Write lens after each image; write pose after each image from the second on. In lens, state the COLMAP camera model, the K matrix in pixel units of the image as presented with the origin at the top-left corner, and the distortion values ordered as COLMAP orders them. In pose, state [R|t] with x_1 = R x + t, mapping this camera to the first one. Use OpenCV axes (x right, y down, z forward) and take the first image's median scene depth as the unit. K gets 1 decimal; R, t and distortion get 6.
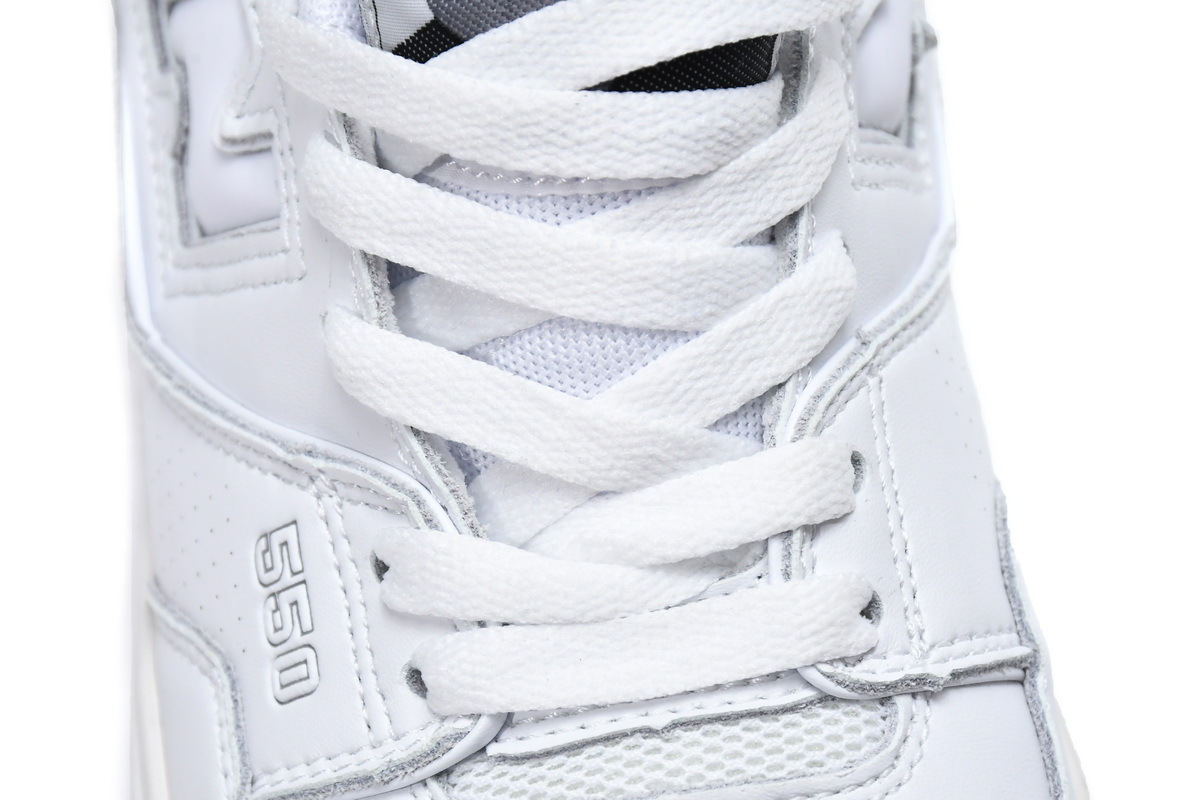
lens RADIAL K [[5433.1, 0, 600.0], [0, 5433.1, 400.0], [0, 0, 1]] dist [0.225467, 0.000000]
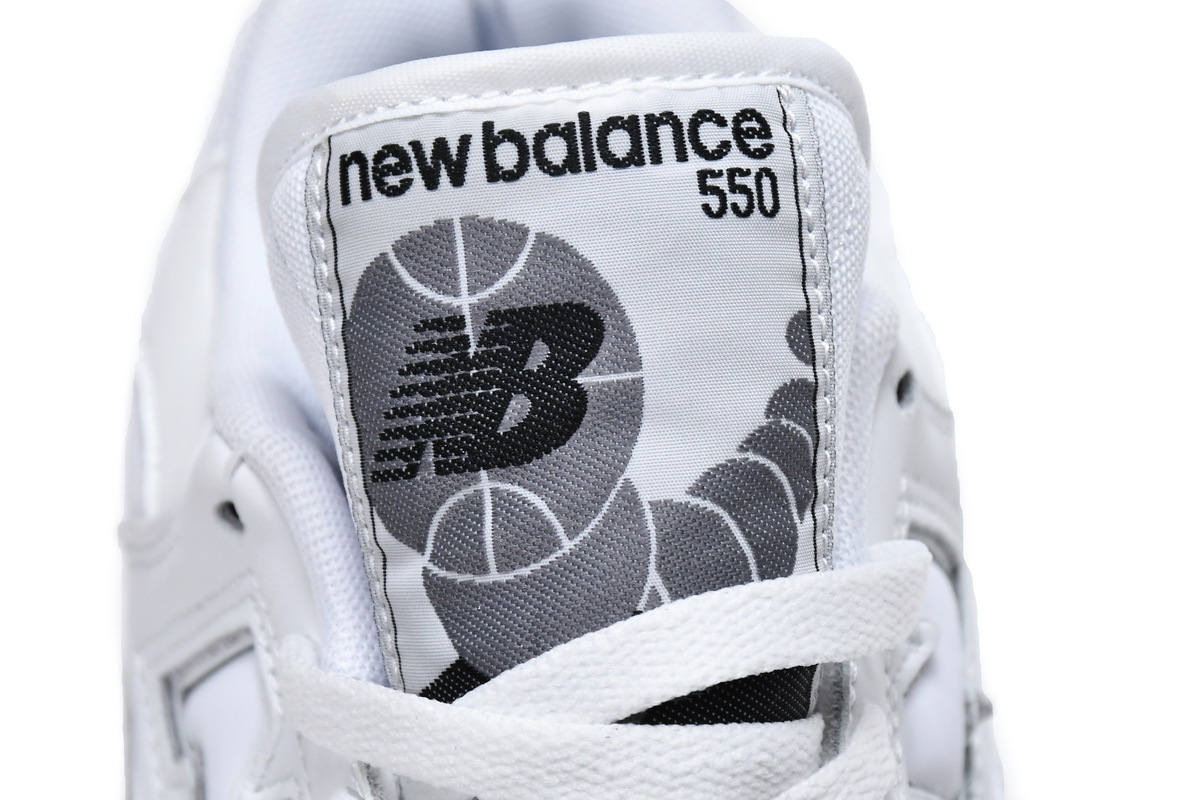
lens RADIAL K [[7293.1, 0, 599.9], [0, 7293.1, 400.2], [0, 0, 1]] dist [0.817457, 0.000000]
pose [[0.999565, -0.024606, -0.016258, 0.016792], [0.020838, 0.979355, -0.201069, 0.146633], [0.020870, 0.200643, 0.979442, -0.281463]]
